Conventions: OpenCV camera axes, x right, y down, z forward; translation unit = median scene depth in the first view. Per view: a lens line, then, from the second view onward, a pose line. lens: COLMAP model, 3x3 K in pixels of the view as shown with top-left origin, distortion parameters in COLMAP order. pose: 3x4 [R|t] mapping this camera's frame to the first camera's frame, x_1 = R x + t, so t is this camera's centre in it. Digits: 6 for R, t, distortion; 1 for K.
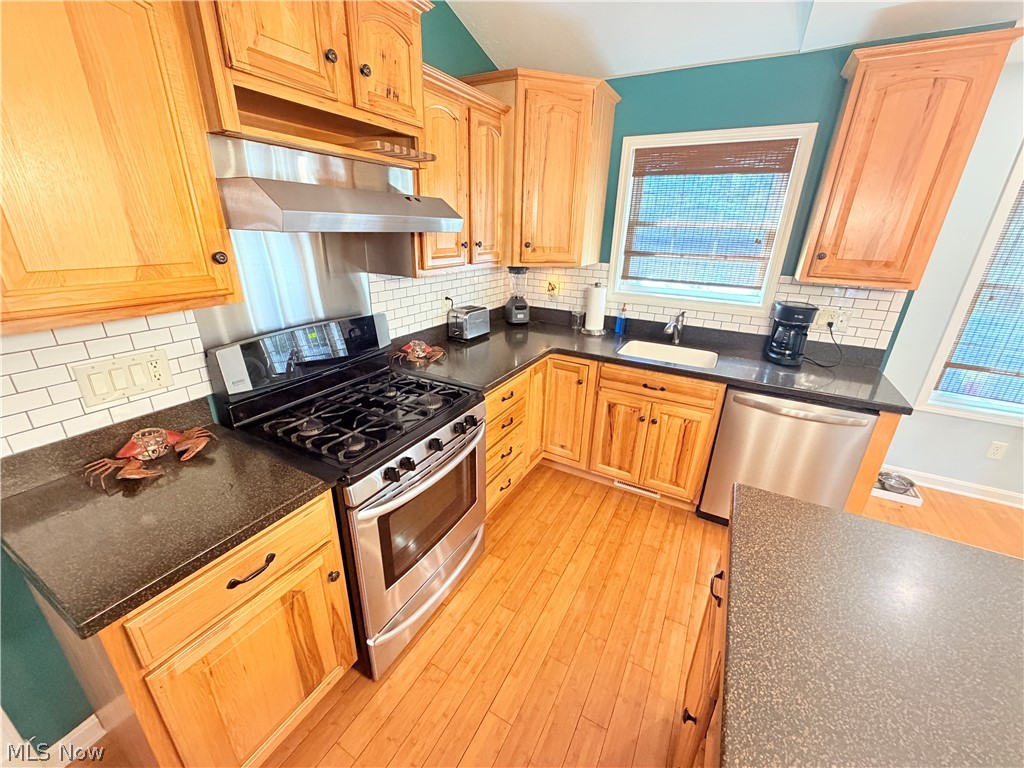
lens RADIAL K [[407.8, 0, 508.8], [0, 407.8, 383.8], [0, 0, 1]] dist [0.000449, -0.000337]
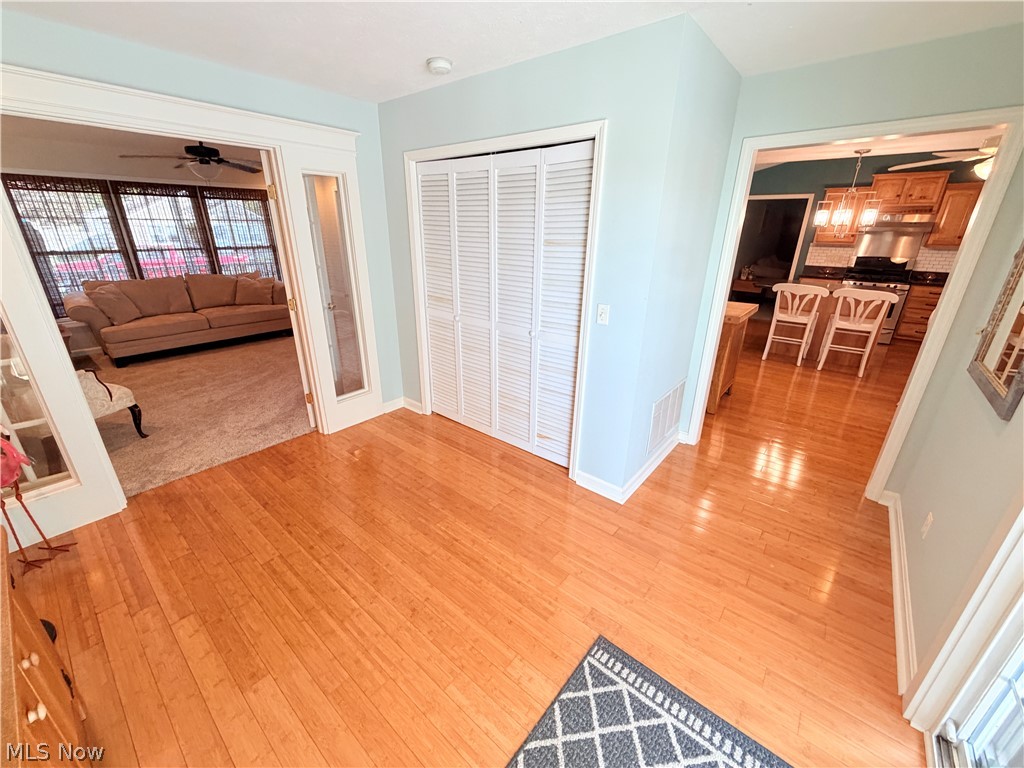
lens RADIAL K [[407.3, 0, 514.1], [0, 407.3, 381.3], [0, 0, 1]] dist [0.000170, 0.000198]
pose [[-0.187502, 0.328126, -0.925838, 3.258829], [-0.368413, 0.850255, 0.375950, 0.547346], [0.910557, 0.411583, -0.038539, -1.203499]]
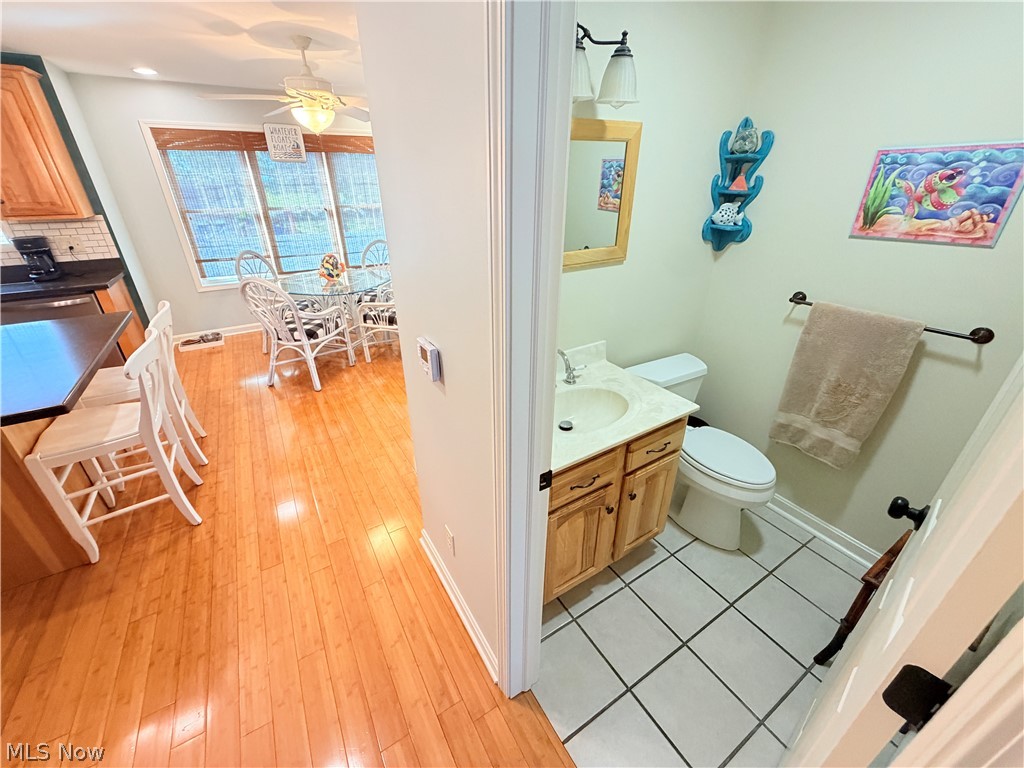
lens RADIAL K [[409.8, 0, 508.2], [0, 409.8, 384.1], [0, 0, 1]] dist [0.000701, 0.000257]
pose [[0.495406, -0.414216, 0.763543, 0.253480], [0.327043, 0.903251, 0.277813, 0.460078], [-0.804746, 0.112082, 0.582942, -1.239739]]
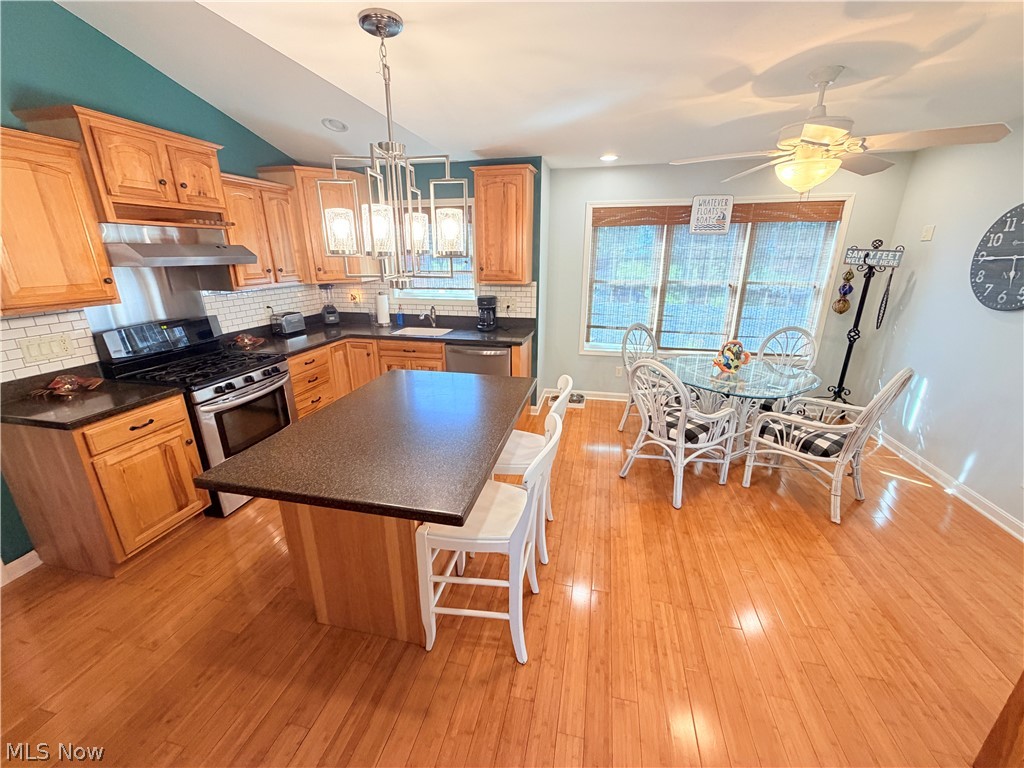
lens RADIAL K [[407.8, 0, 508.8], [0, 407.8, 383.8], [0, 0, 1]] dist [0.000449, -0.000337]
pose [[0.960894, -0.111008, 0.253692, 0.342559], [0.124521, 0.991497, -0.037789, 0.281491], [-0.247340, 0.067901, 0.966547, -0.763838]]
